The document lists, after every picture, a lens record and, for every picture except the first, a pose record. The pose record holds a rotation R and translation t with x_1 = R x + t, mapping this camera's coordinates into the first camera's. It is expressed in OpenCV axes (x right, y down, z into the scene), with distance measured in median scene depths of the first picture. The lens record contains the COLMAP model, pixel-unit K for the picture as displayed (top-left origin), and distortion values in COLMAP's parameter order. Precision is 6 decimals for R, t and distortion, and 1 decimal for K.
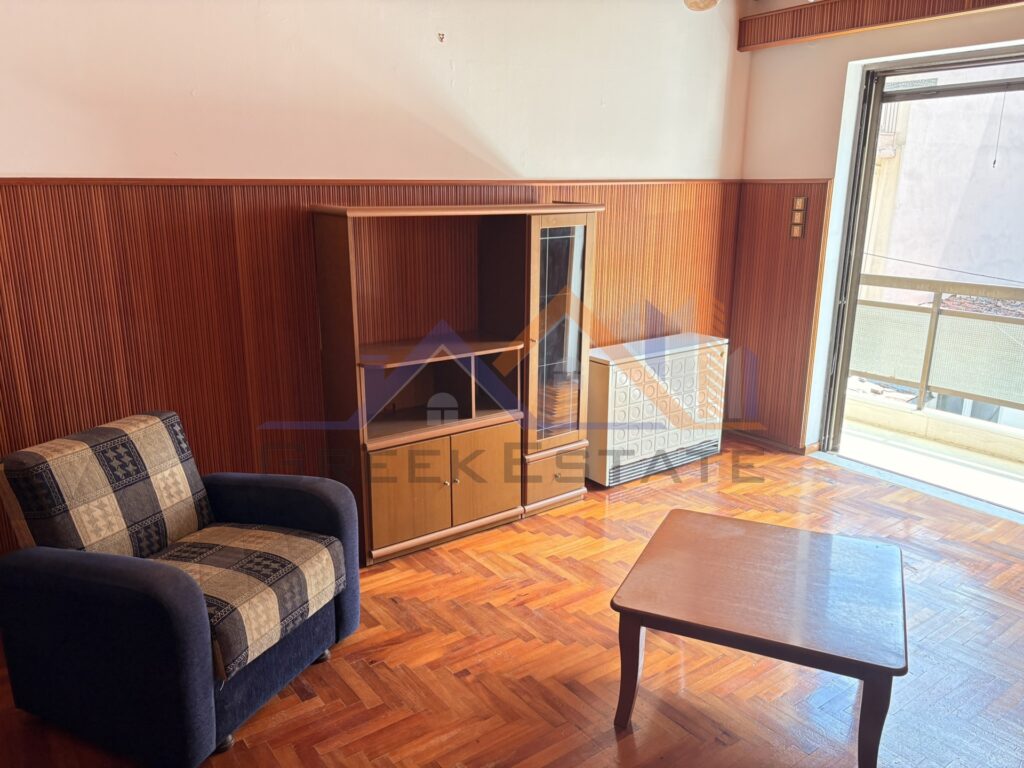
lens RADIAL K [[779.0, 0, 512.0], [0, 779.0, 384.0], [0, 0, 1]] dist [-0.004371, -0.002937]
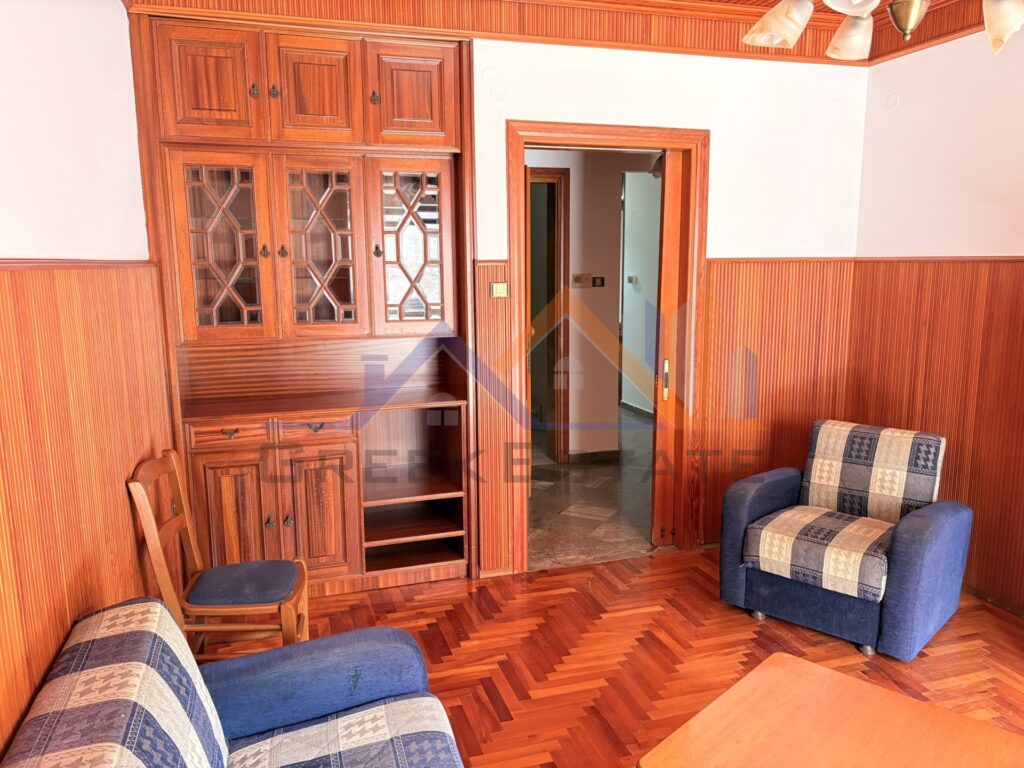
lens RADIAL K [[779.0, 0, 512.0], [0, 779.0, 384.0], [0, 0, 1]] dist [-0.004371, -0.002937]
pose [[-0.323878, 0.149905, -0.934147, 1.049549], [-0.231263, 0.944872, 0.231807, -0.198905], [0.917399, 0.291110, -0.271356, 0.752553]]
